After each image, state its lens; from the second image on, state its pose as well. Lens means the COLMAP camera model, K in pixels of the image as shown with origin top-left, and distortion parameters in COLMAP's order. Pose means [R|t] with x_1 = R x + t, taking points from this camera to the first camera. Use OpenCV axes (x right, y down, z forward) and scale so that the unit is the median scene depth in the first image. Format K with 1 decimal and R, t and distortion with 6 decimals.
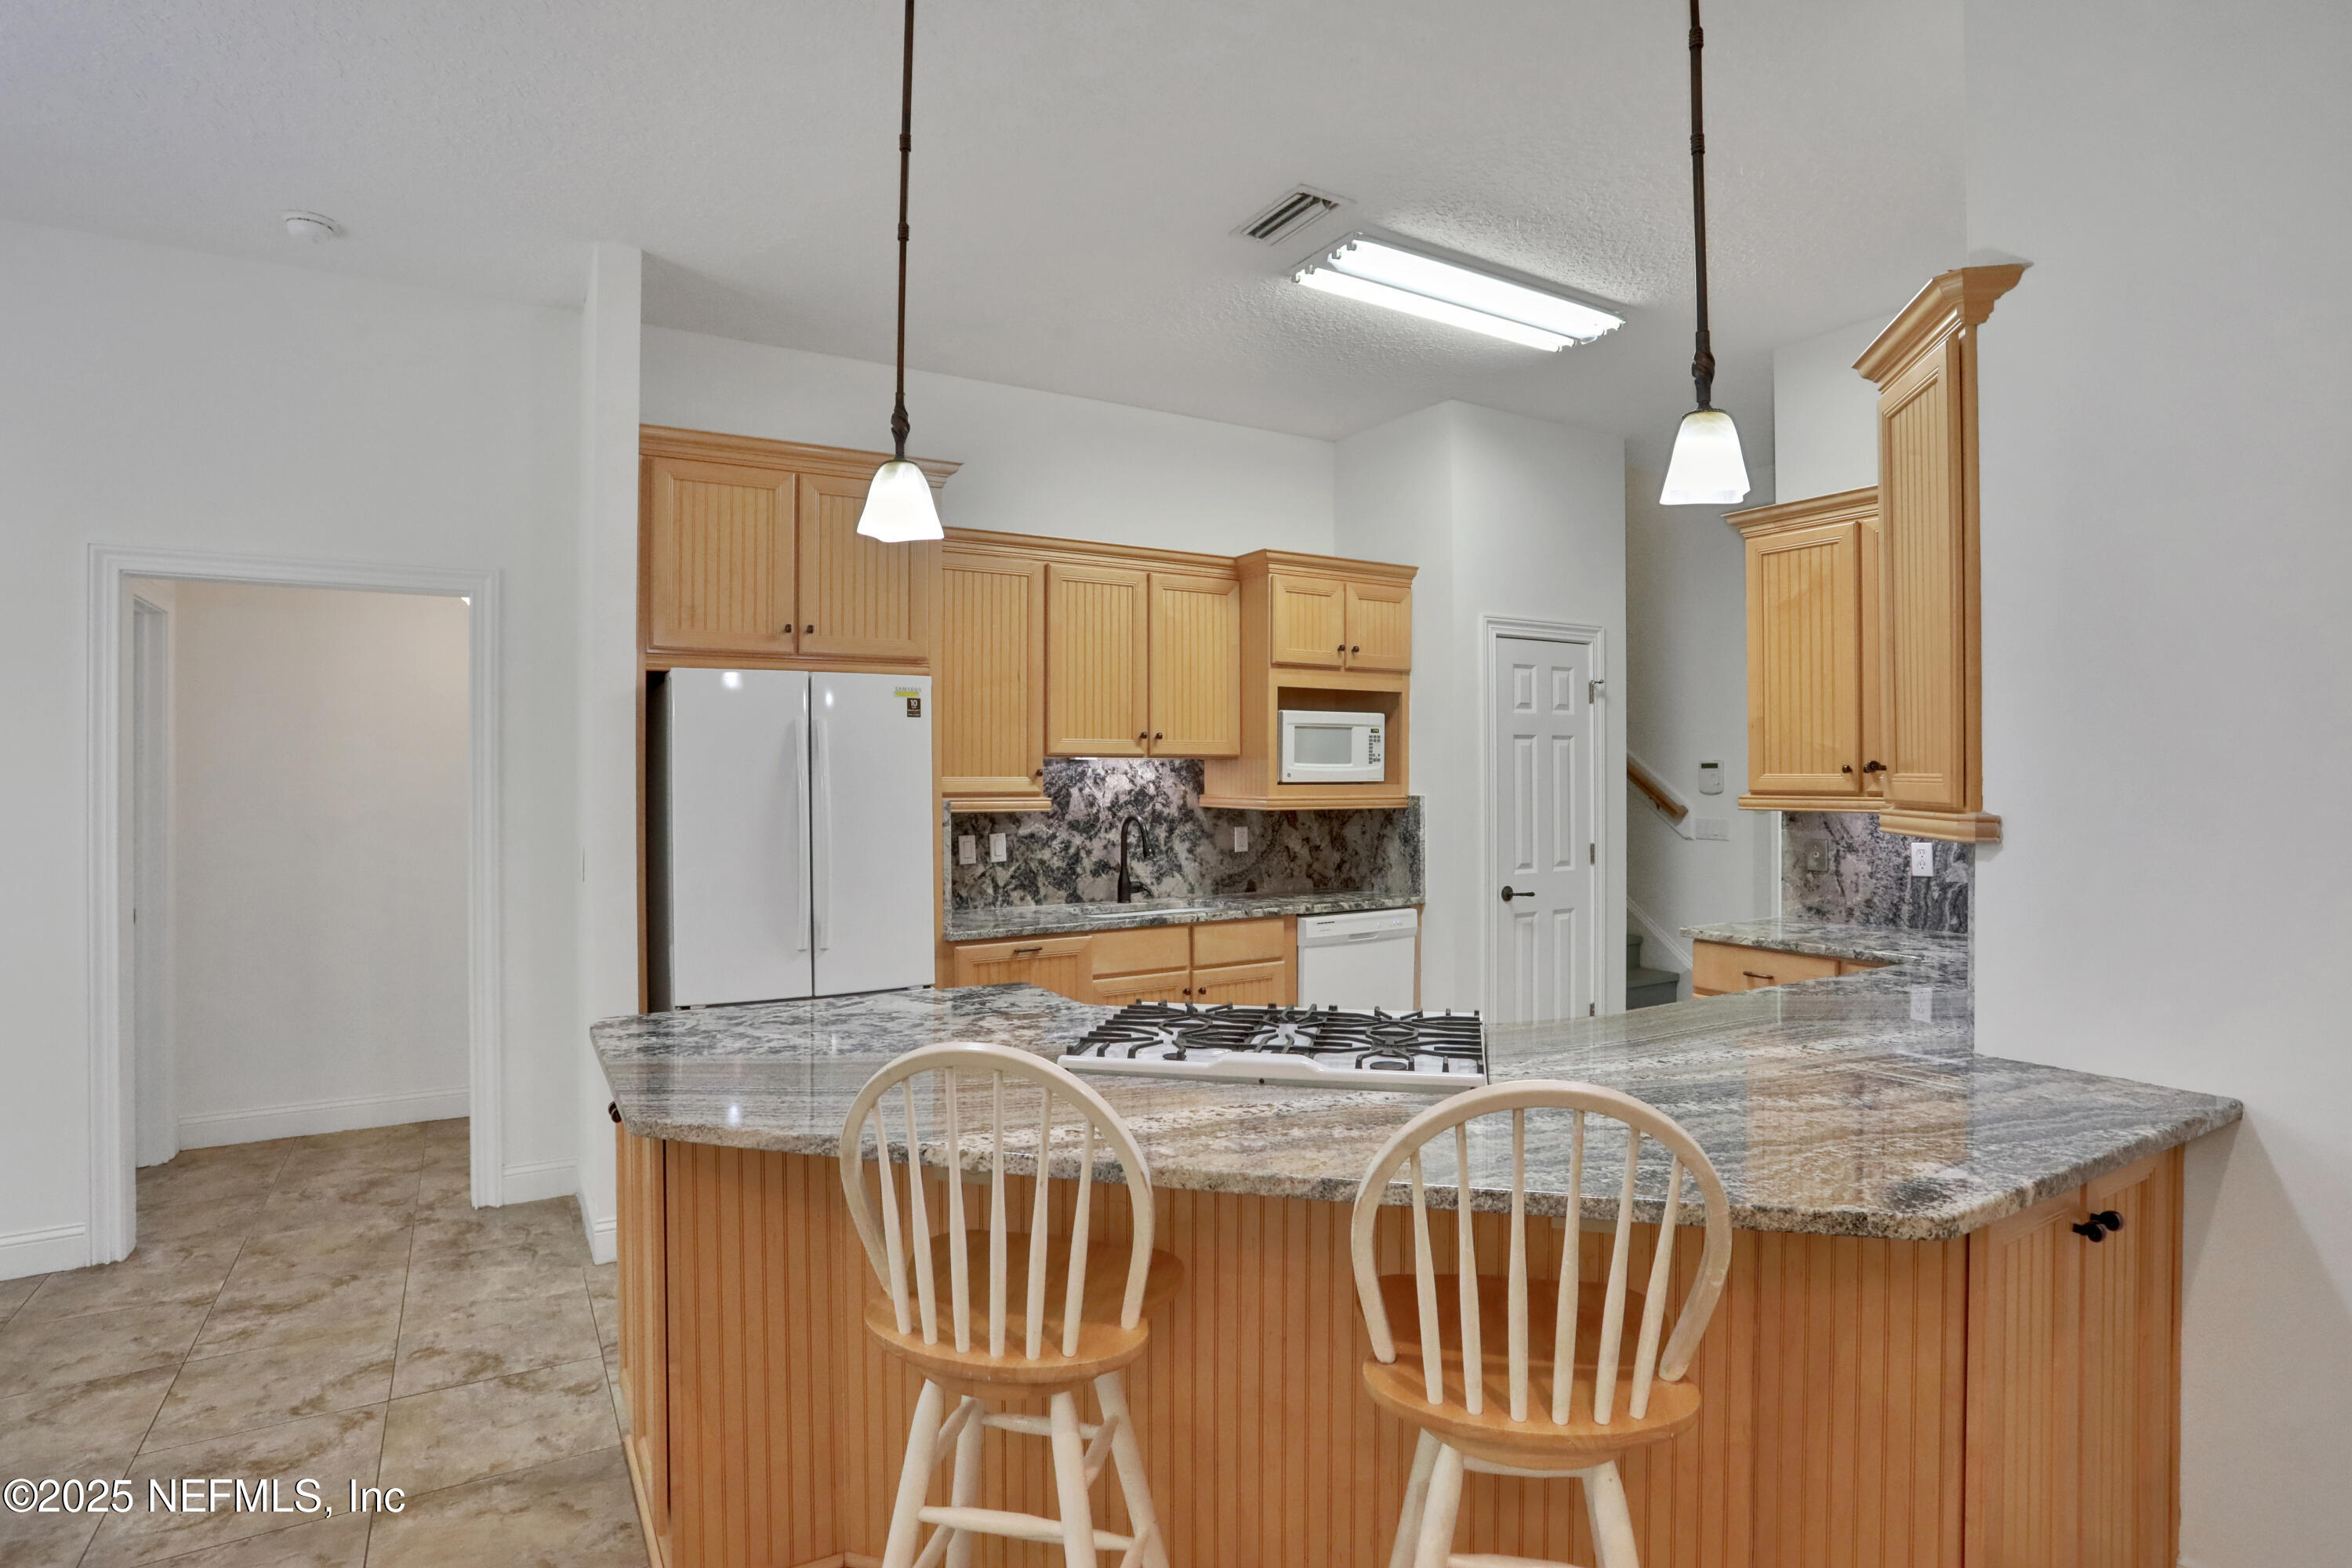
lens RADIAL K [[1185.0, 0, 1223.2], [0, 1185.0, 785.5], [0, 0, 1]] dist [-0.078067, 0.044128]
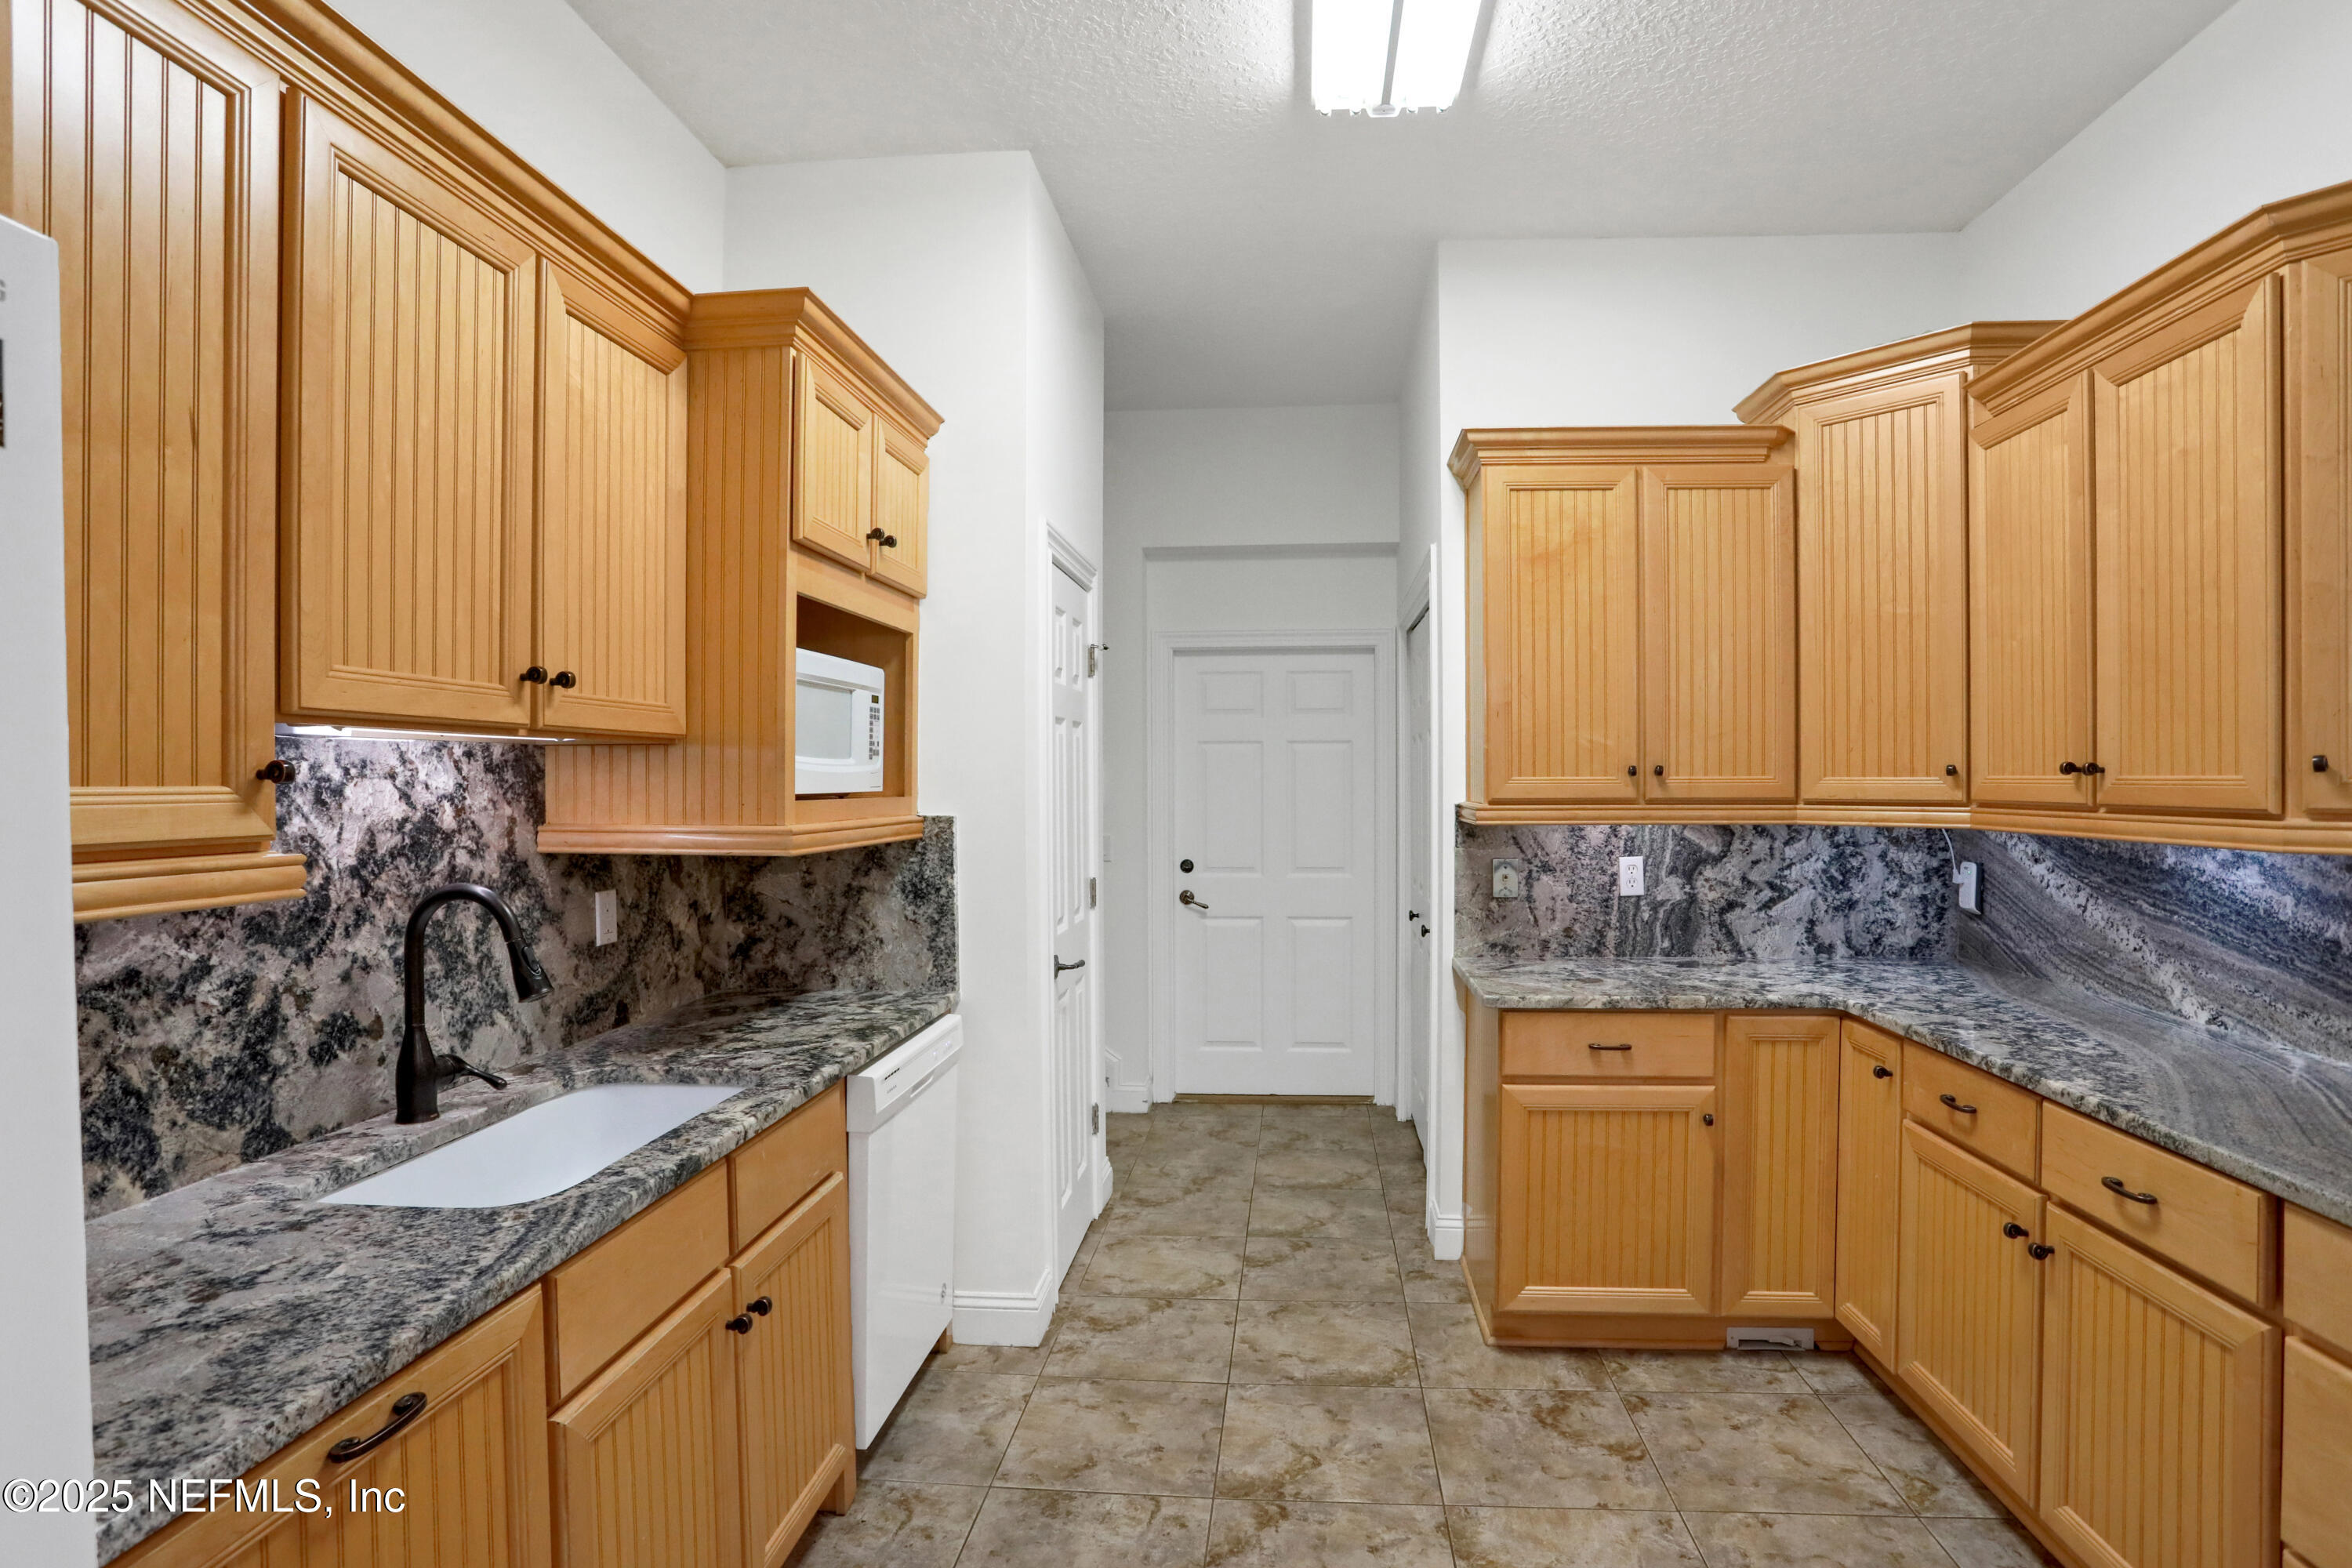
lens RADIAL K [[1173.3, 0, 1225.2], [0, 1173.3, 779.7], [0, 0, 1]] dist [-0.075584, 0.031951]
pose [[0.609463, -0.001265, 0.792813, -0.213787], [0.009720, 0.999935, -0.005877, -0.004399], [-0.792755, 0.011288, 0.609436, 0.577537]]
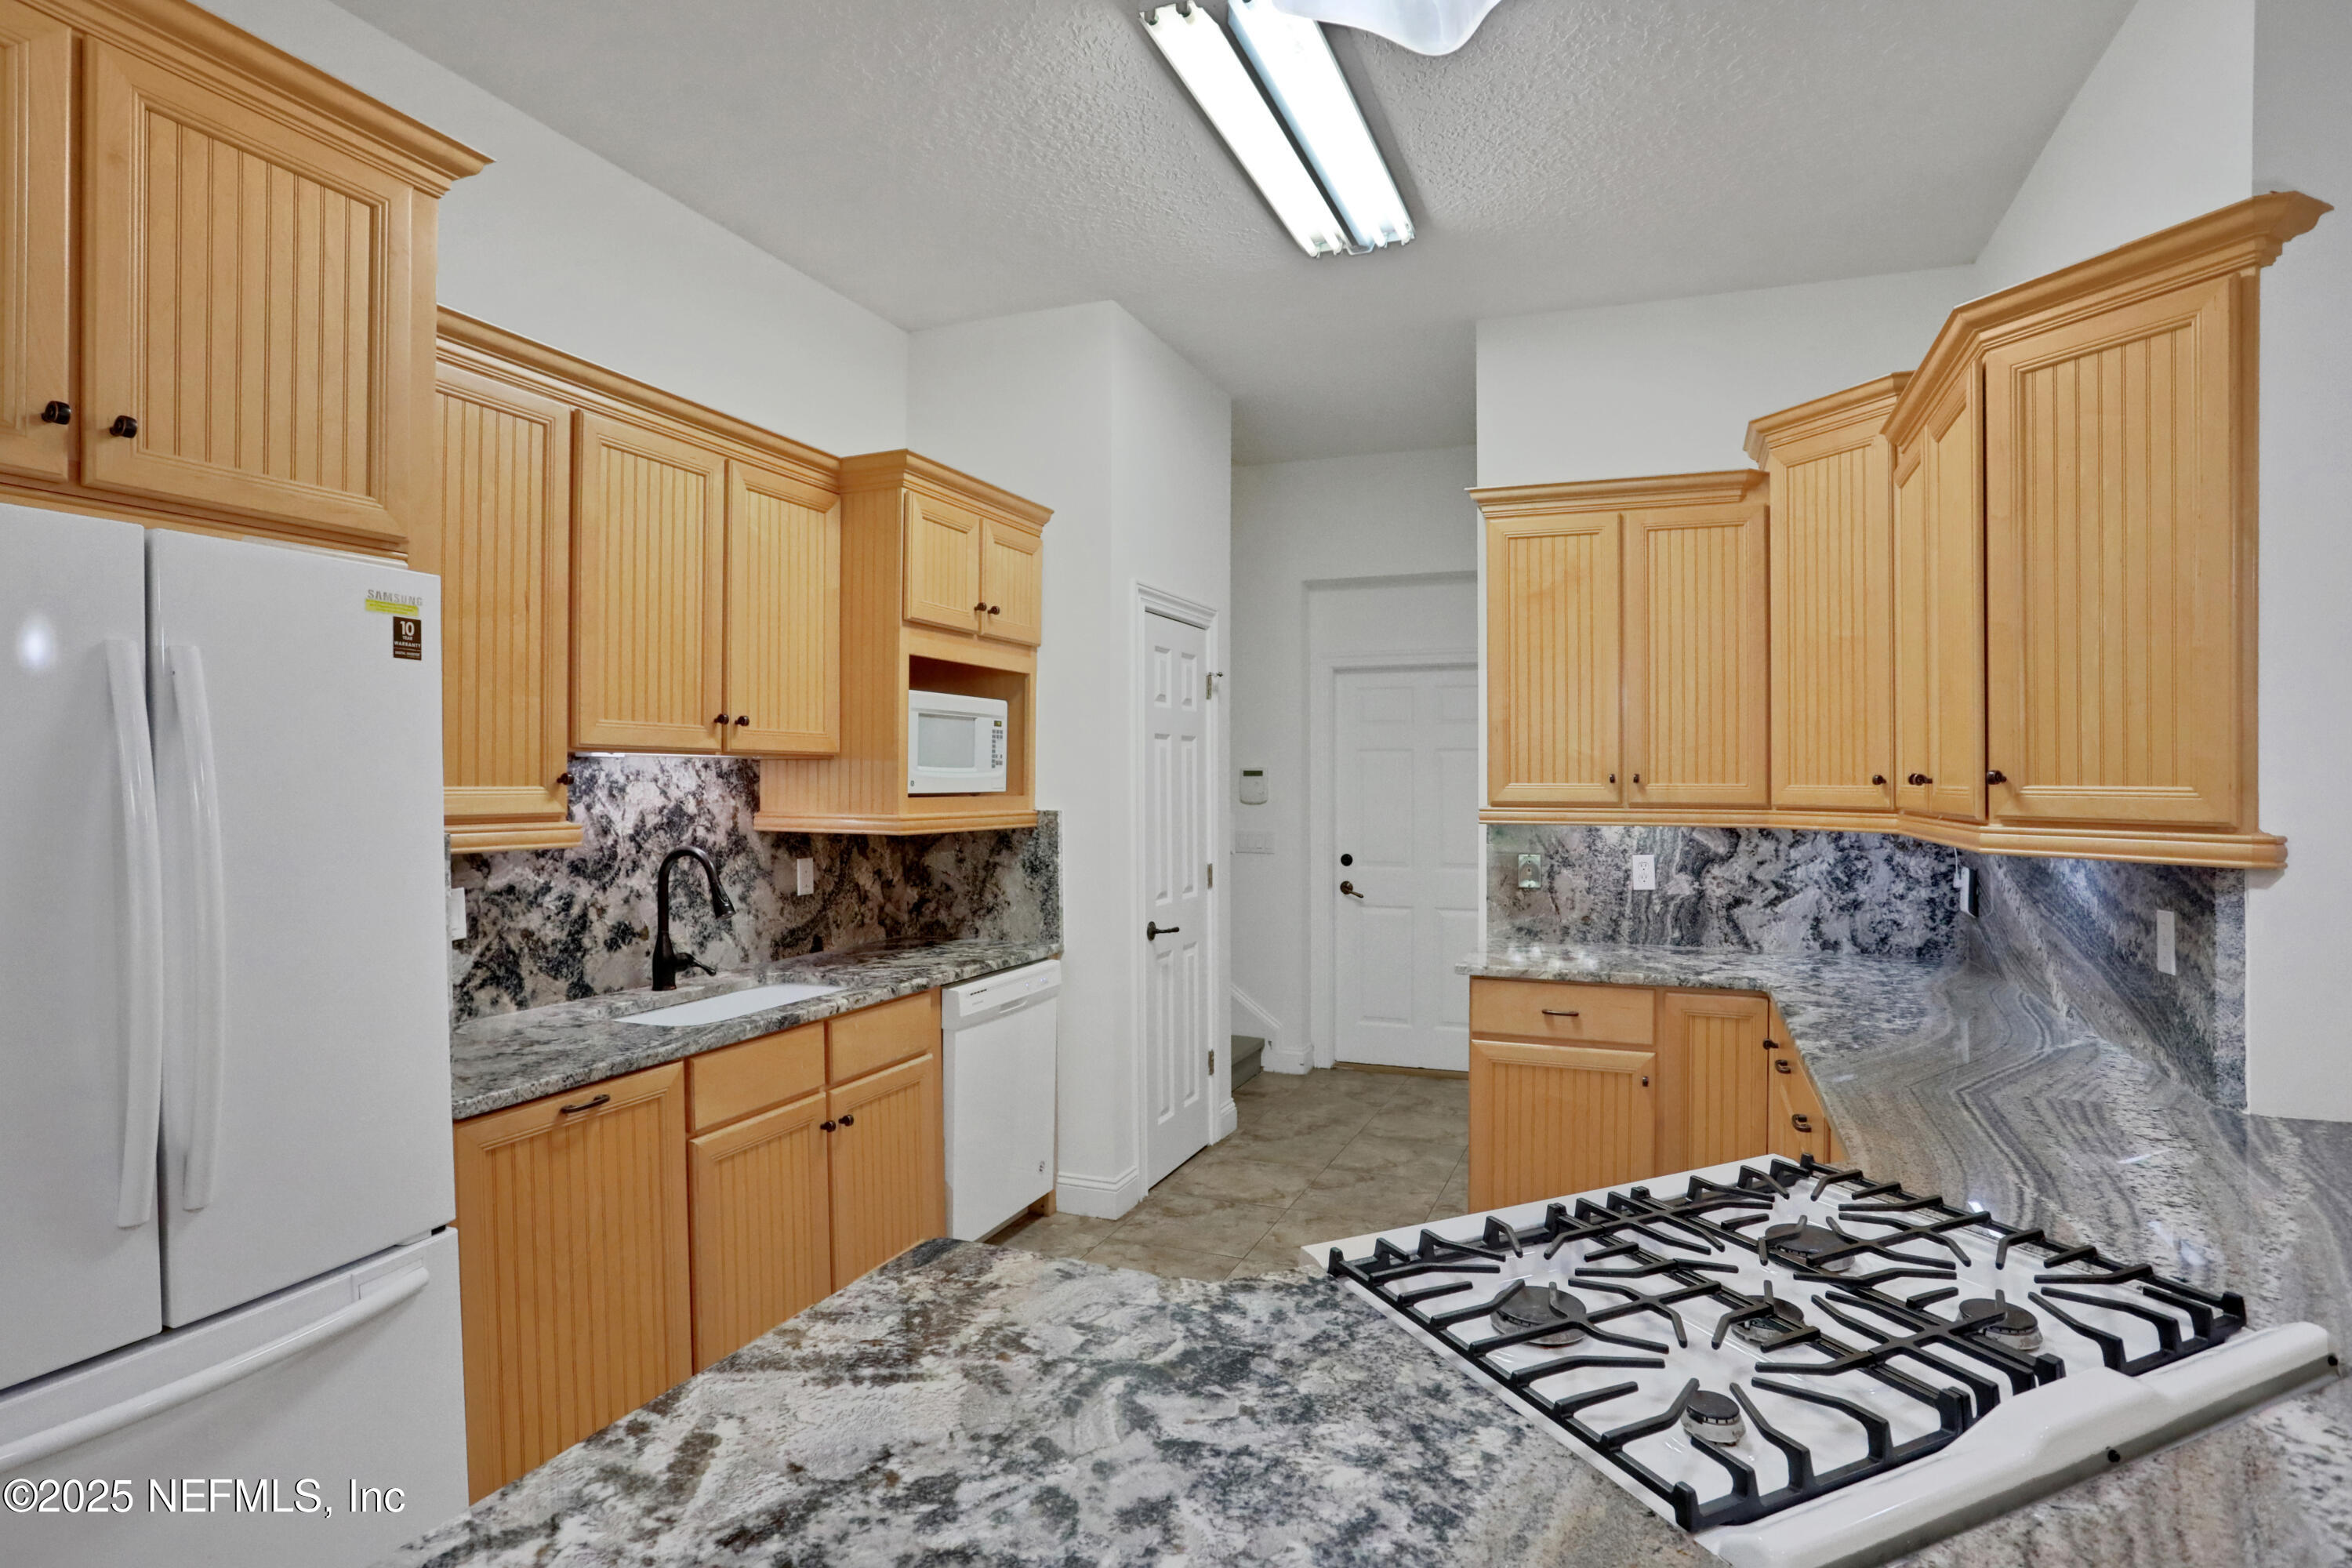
lens RADIAL K [[1185.0, 0, 1223.2], [0, 1185.0, 785.5], [0, 0, 1]] dist [-0.078067, 0.044128]
pose [[0.808598, 0.000518, 0.588361, -0.206256], [0.002388, 0.999988, -0.004162, -0.004260], [-0.588357, 0.004771, 0.808587, 0.337031]]
